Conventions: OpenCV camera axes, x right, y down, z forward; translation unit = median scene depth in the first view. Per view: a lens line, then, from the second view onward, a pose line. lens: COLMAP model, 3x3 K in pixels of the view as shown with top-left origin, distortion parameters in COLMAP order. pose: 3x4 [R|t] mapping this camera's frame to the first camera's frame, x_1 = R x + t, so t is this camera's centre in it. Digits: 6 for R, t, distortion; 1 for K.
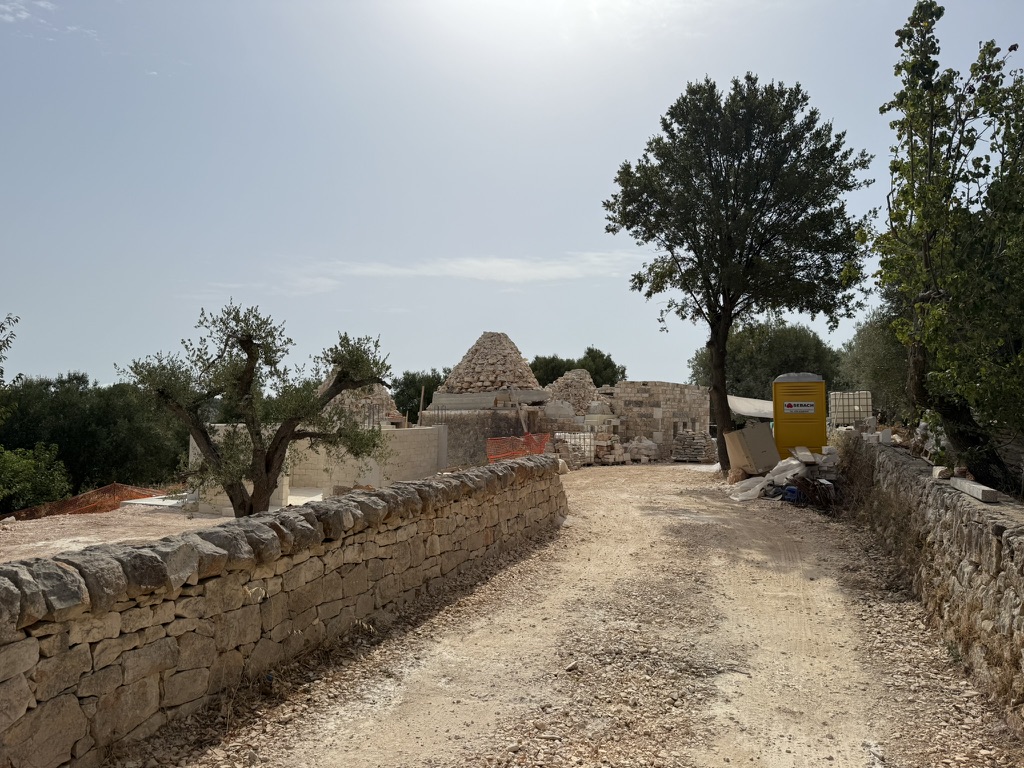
lens RADIAL K [[707.7, 0, 512.0], [0, 707.7, 384.0], [0, 0, 1]] dist [-0.001489, -0.002263]
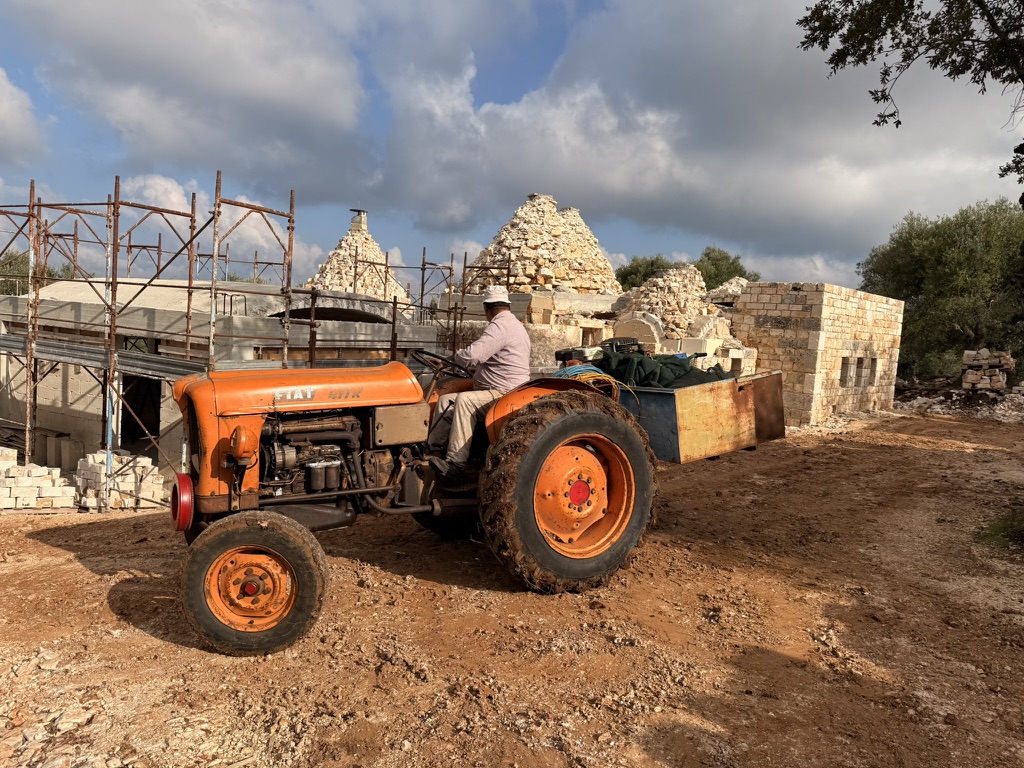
lens RADIAL K [[707.7, 0, 512.0], [0, 707.7, 384.0], [0, 0, 1]] dist [-0.001489, -0.002263]
pose [[0.985236, 0.053325, -0.162685, 0.059717], [-0.033892, 0.992199, 0.119972, 0.015749], [0.167813, -0.112687, 0.979357, 0.396848]]
